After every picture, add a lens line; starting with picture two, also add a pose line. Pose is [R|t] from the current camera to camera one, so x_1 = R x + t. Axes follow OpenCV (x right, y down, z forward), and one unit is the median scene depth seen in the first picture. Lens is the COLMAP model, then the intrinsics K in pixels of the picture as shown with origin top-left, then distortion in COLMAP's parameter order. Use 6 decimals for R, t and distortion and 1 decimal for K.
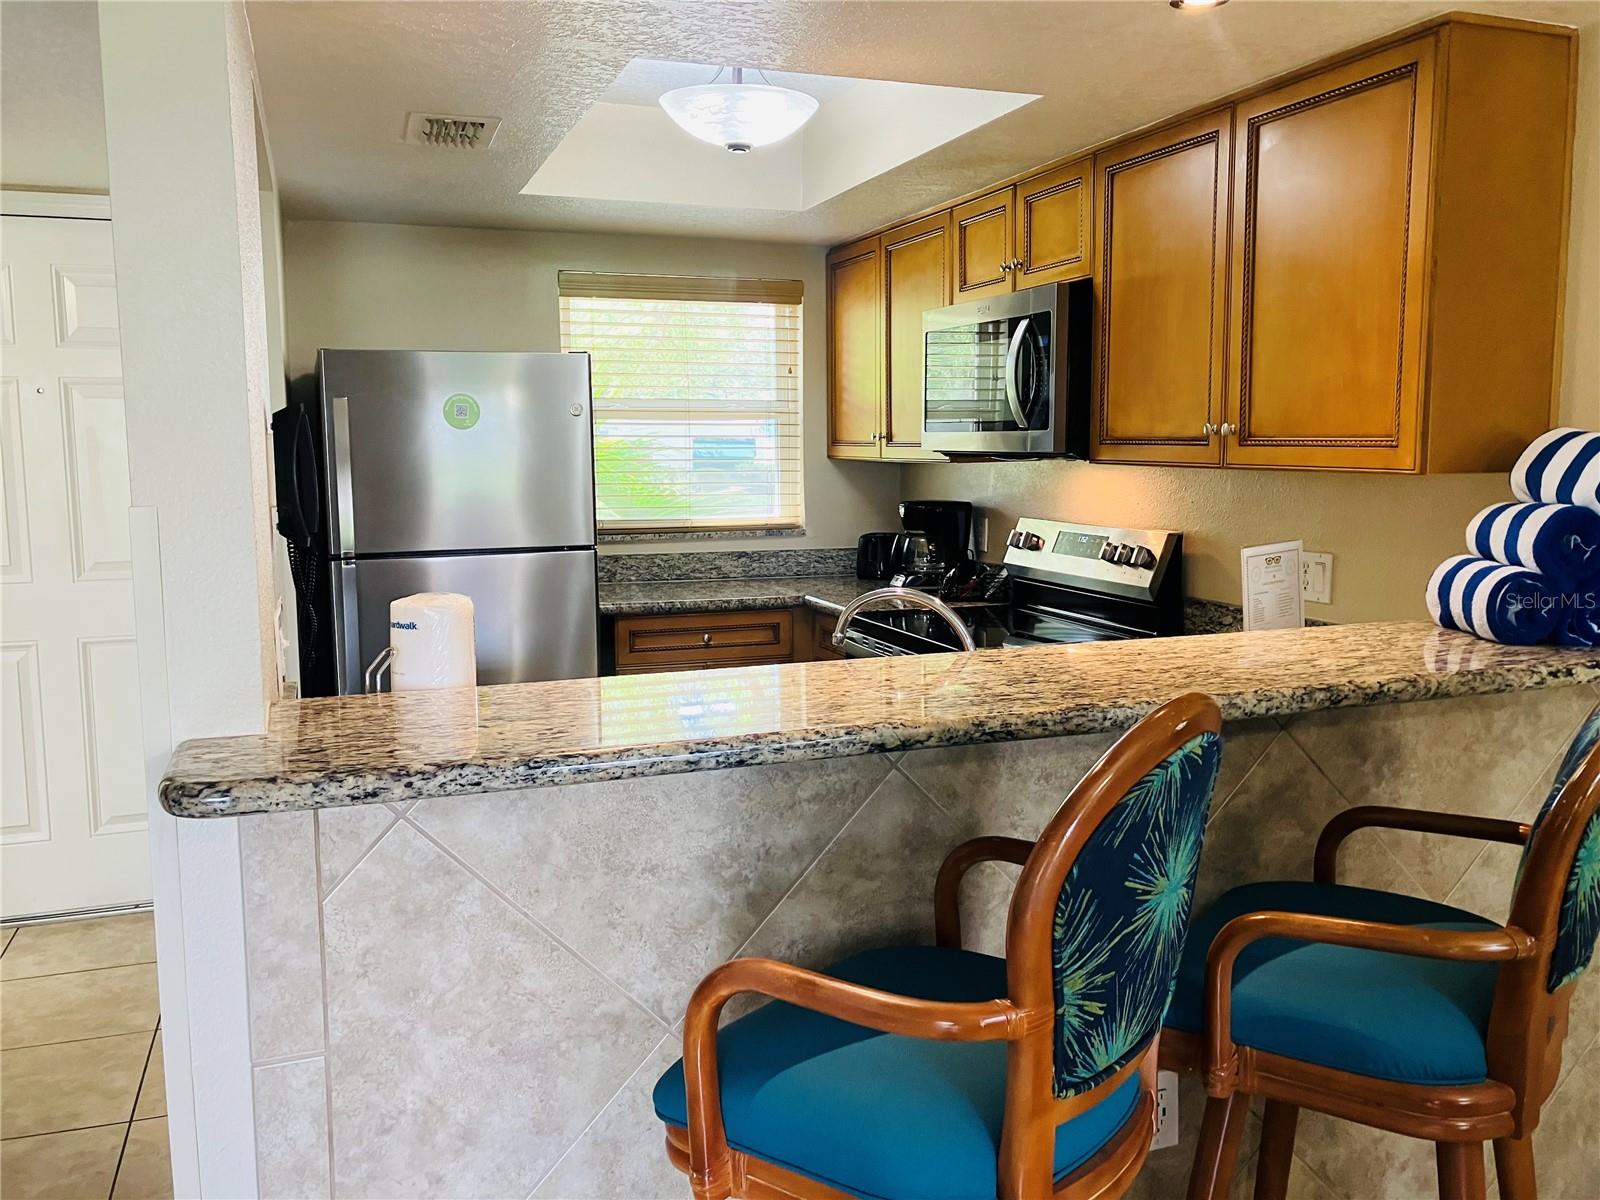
lens RADIAL K [[1329.4, 0, 800.0], [0, 1329.4, 600.0], [0, 0, 1]] dist [0.003566, 0.001010]
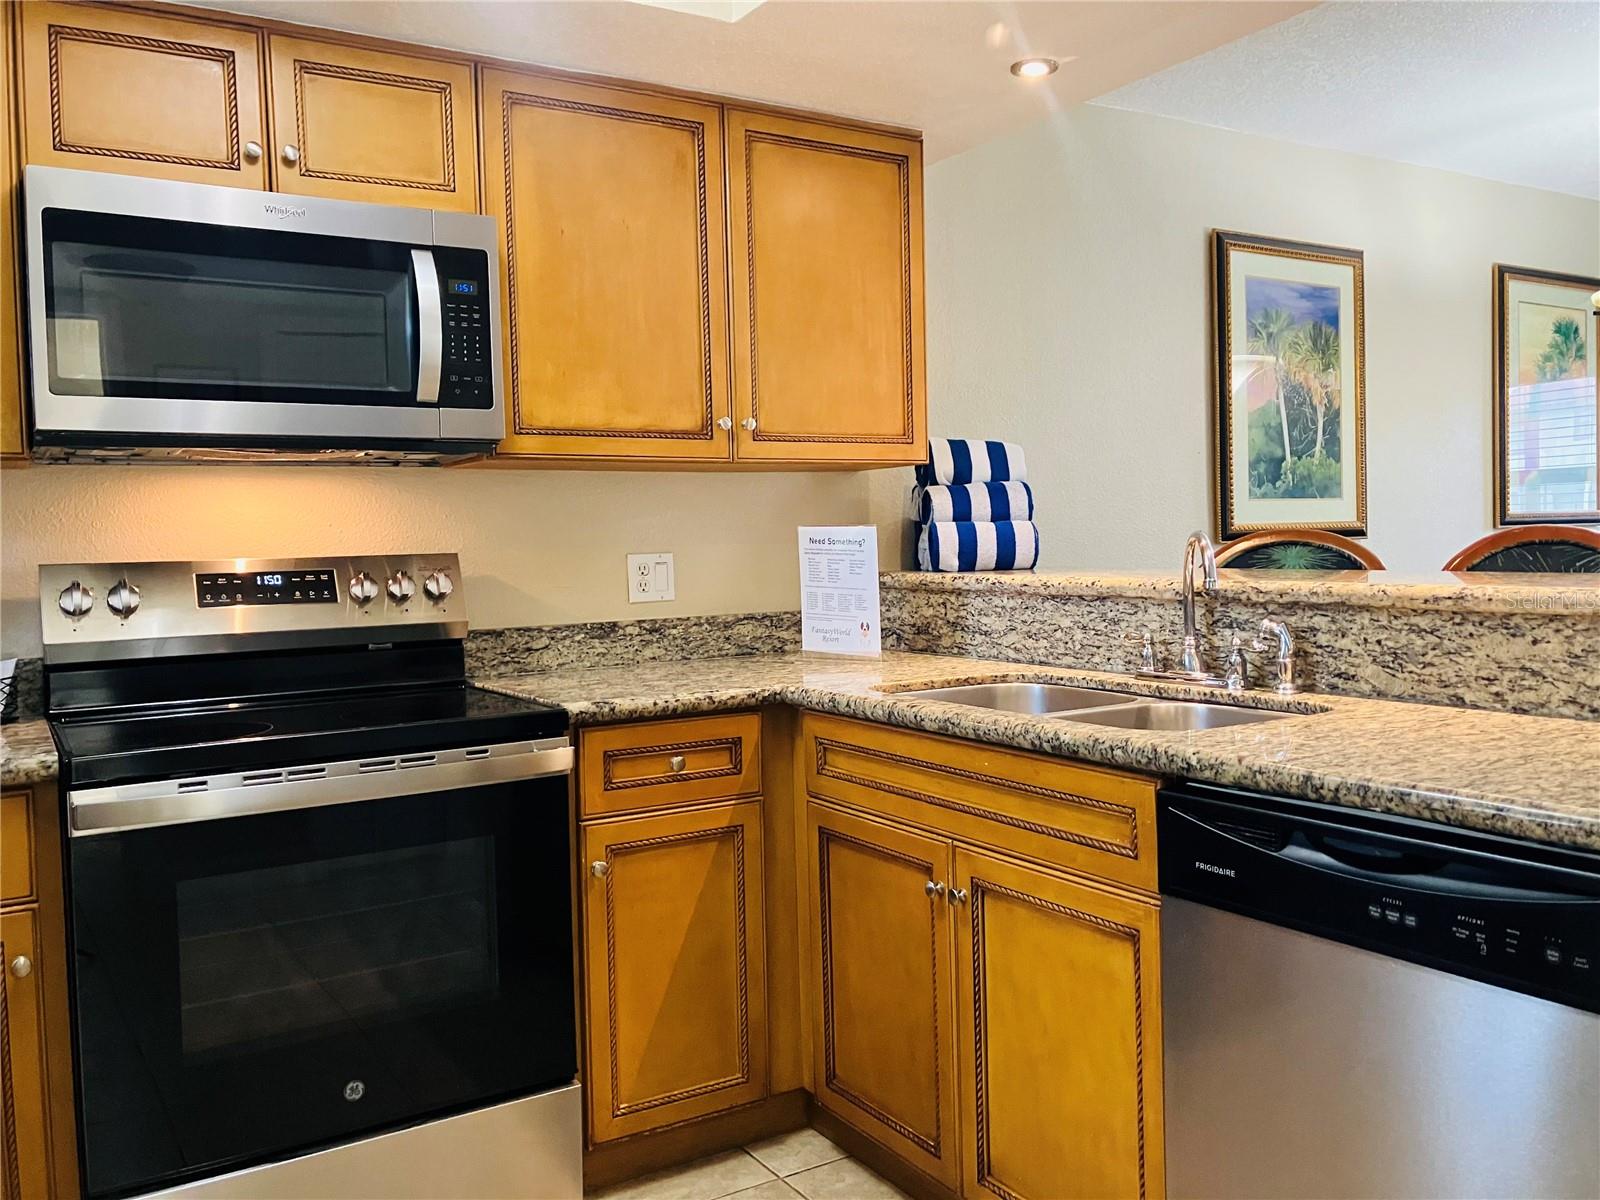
lens RADIAL K [[1329.4, 0, 800.0], [0, 1329.4, 600.0], [0, 0, 1]] dist [0.003566, 0.001010]
pose [[-0.193848, -0.042422, 0.980114, -0.639669], [0.145622, 0.986753, 0.071510, -0.056691], [-0.970164, 0.156588, -0.185102, 1.072501]]
